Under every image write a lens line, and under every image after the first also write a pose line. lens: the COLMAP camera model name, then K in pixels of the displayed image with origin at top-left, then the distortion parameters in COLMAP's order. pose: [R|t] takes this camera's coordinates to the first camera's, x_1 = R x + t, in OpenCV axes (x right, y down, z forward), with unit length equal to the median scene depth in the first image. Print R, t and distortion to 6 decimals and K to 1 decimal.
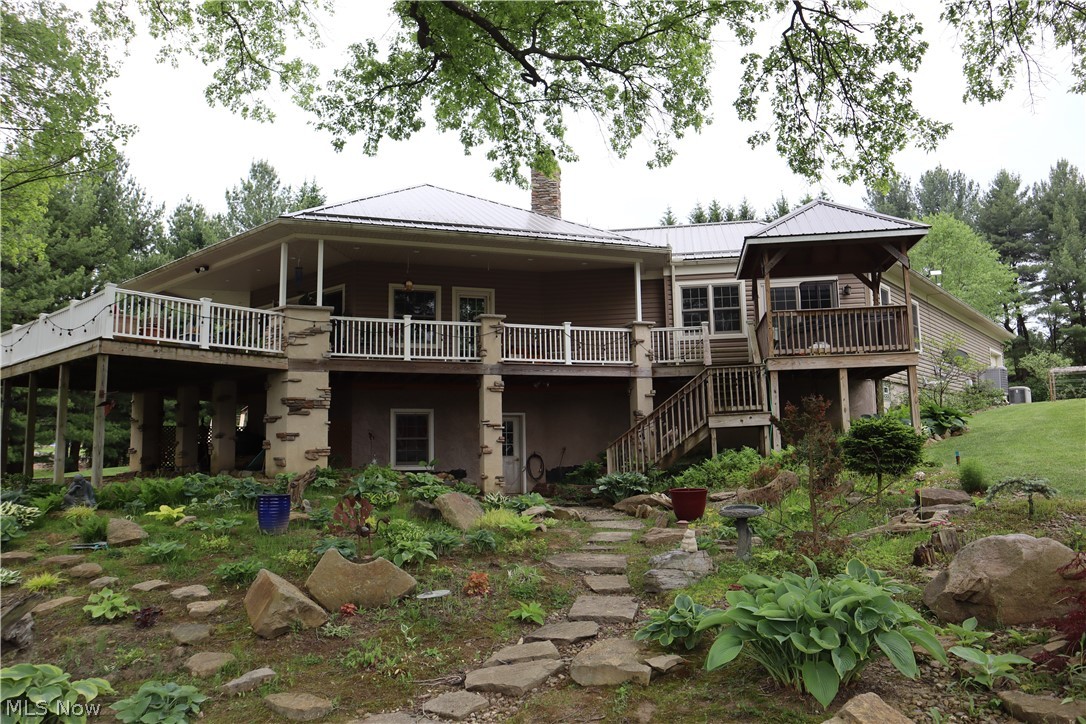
lens RADIAL K [[756.6, 0, 543.0], [0, 756.6, 362.0], [0, 0, 1]] dist [-0.119617, 0.079221]
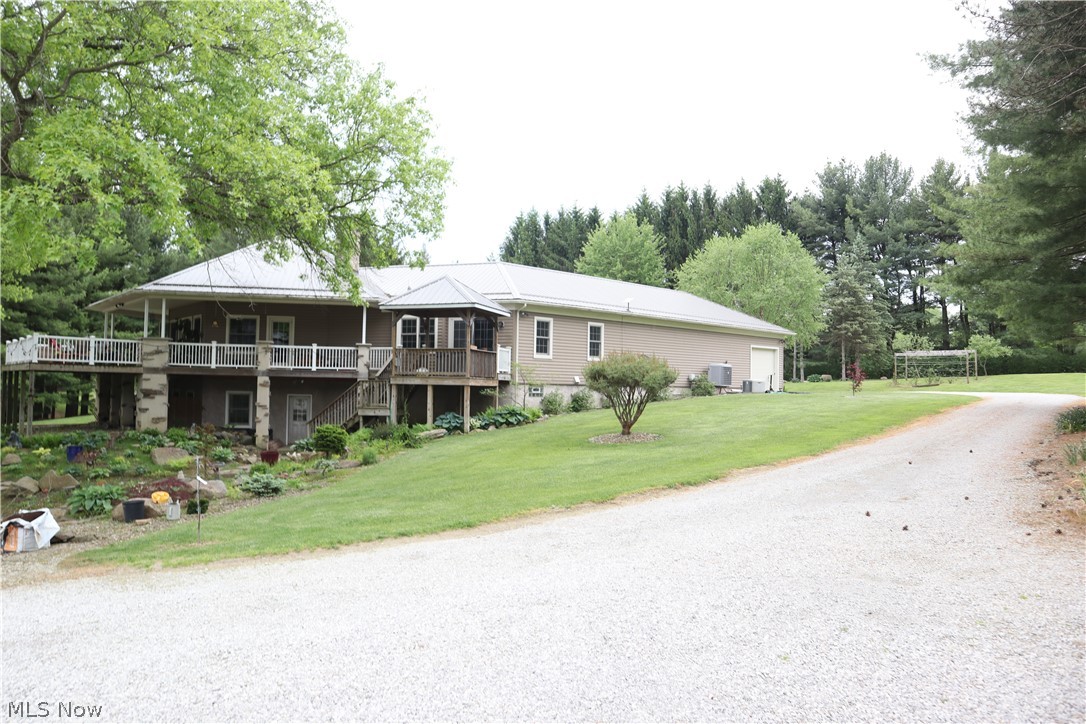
lens RADIAL K [[743.6, 0, 543.0], [0, 743.6, 362.0], [0, 0, 1]] dist [-0.116072, 0.065224]
pose [[0.991777, 0.029775, -0.124468, 0.815383], [-0.019315, 0.996244, 0.084413, -0.178506], [0.126514, -0.081314, 0.988626, -0.590175]]
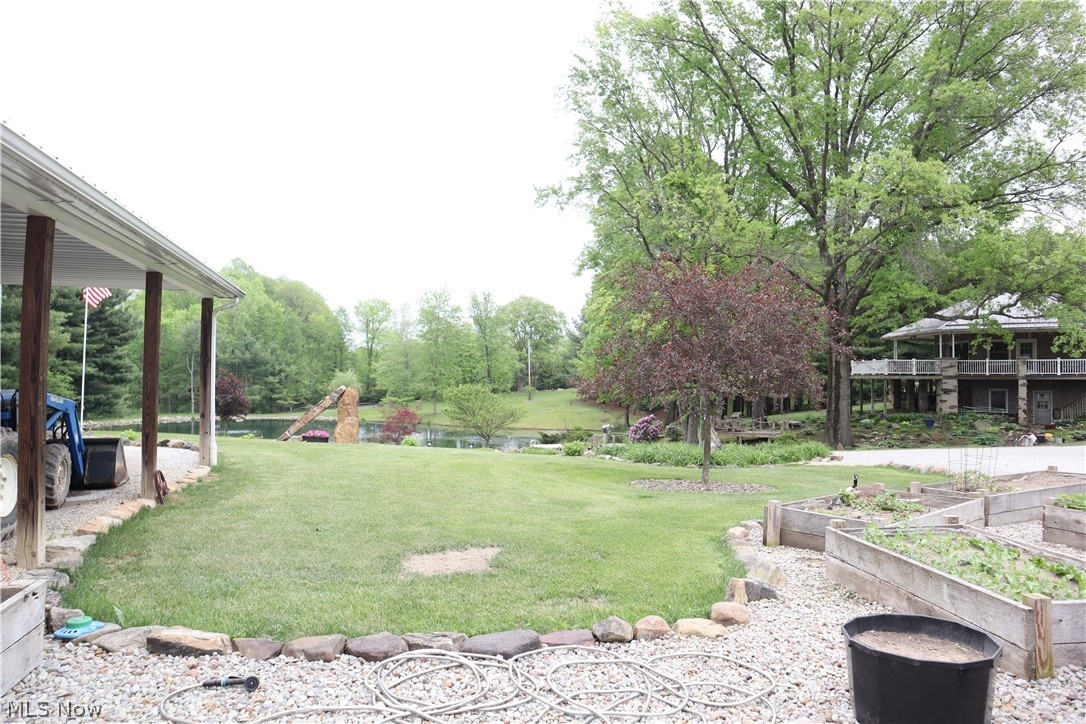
lens RADIAL K [[743.6, 0, 543.0], [0, 743.6, 362.0], [0, 0, 1]] dist [-0.116072, 0.065224]
pose [[0.602710, 0.002057, -0.797958, 0.988770], [0.081417, 0.994619, 0.064059, -0.367969], [0.793796, -0.103576, 0.599299, -1.977401]]
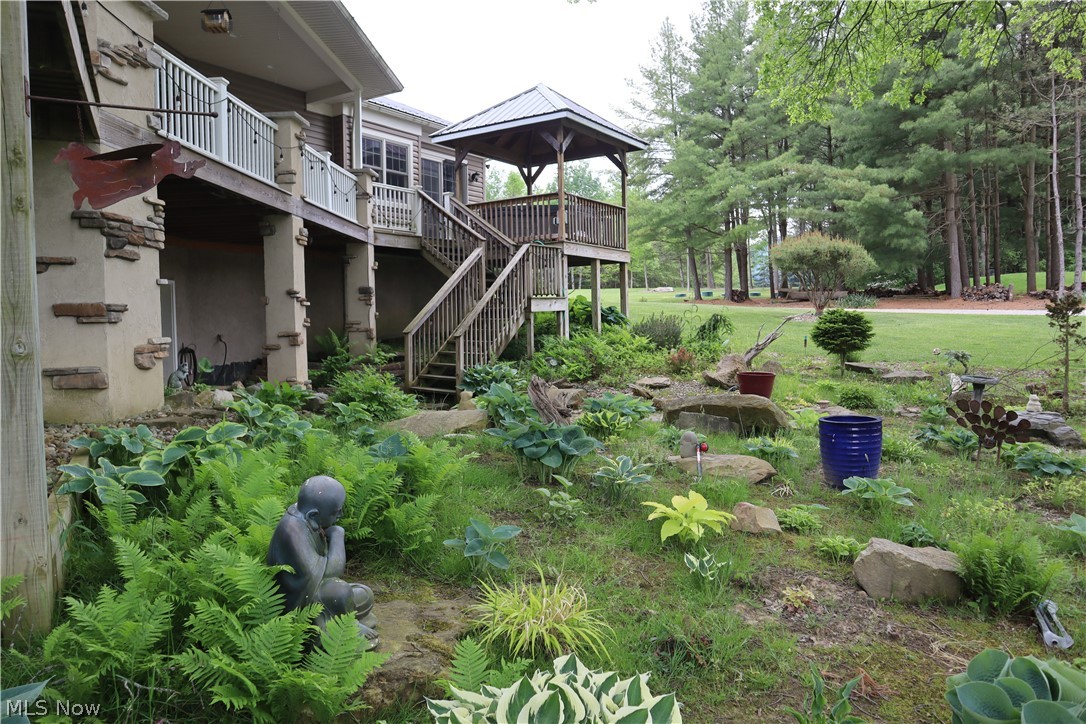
lens RADIAL K [[756.6, 0, 543.0], [0, 756.6, 362.0], [0, 0, 1]] dist [-0.119617, 0.079221]
pose [[0.362925, -0.038618, 0.931018, -0.594119], [-0.100488, 0.991692, 0.080307, 0.069068], [-0.926384, -0.122702, 0.356029, 0.625025]]
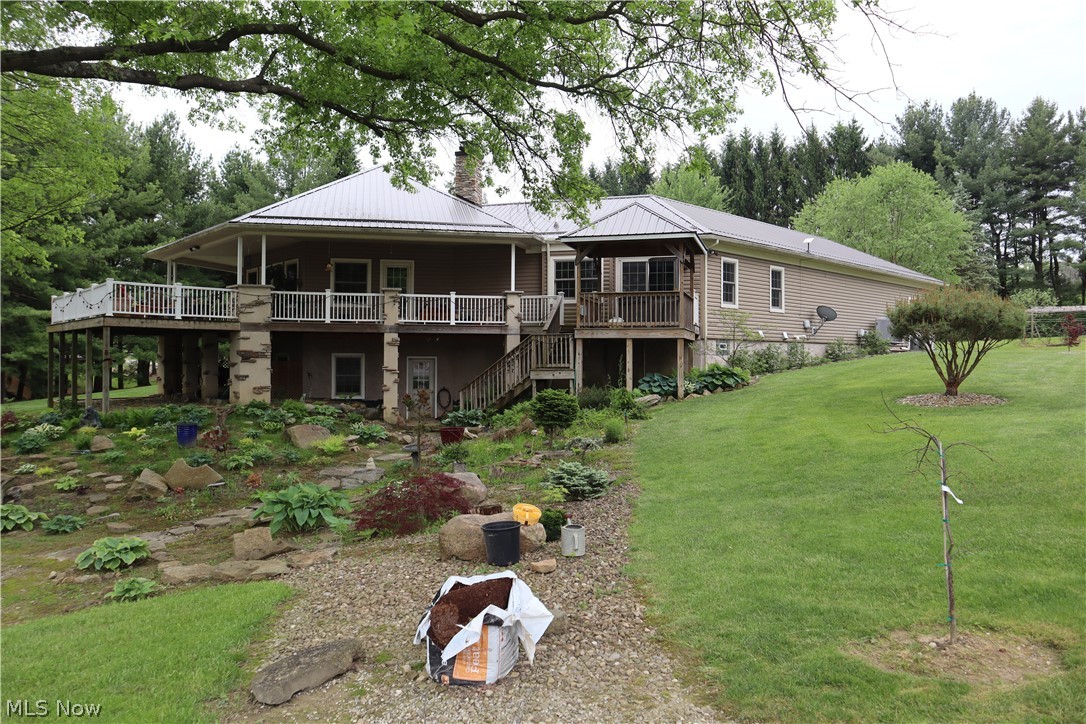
lens RADIAL K [[756.6, 0, 543.0], [0, 756.6, 362.0], [0, 0, 1]] dist [-0.119617, 0.079221]
pose [[0.993154, 0.023641, -0.114396, 0.382012], [-0.009431, 0.992338, 0.123191, -0.106567], [0.116432, -0.121269, 0.985767, -0.323606]]
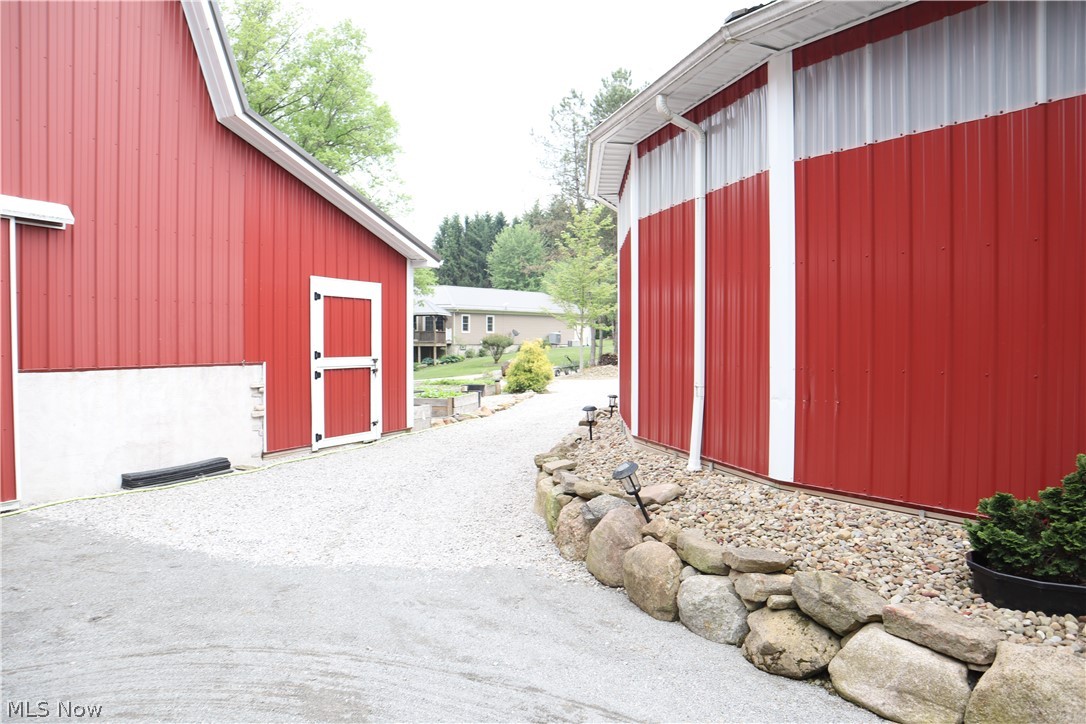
lens RADIAL K [[743.6, 0, 543.0], [0, 743.6, 362.0], [0, 0, 1]] dist [-0.116072, 0.065224]
pose [[0.999619, 0.020985, -0.017904, 1.088427], [-0.018139, 0.989045, 0.146496, -0.482420], [0.020782, -0.146115, 0.989049, -2.836857]]
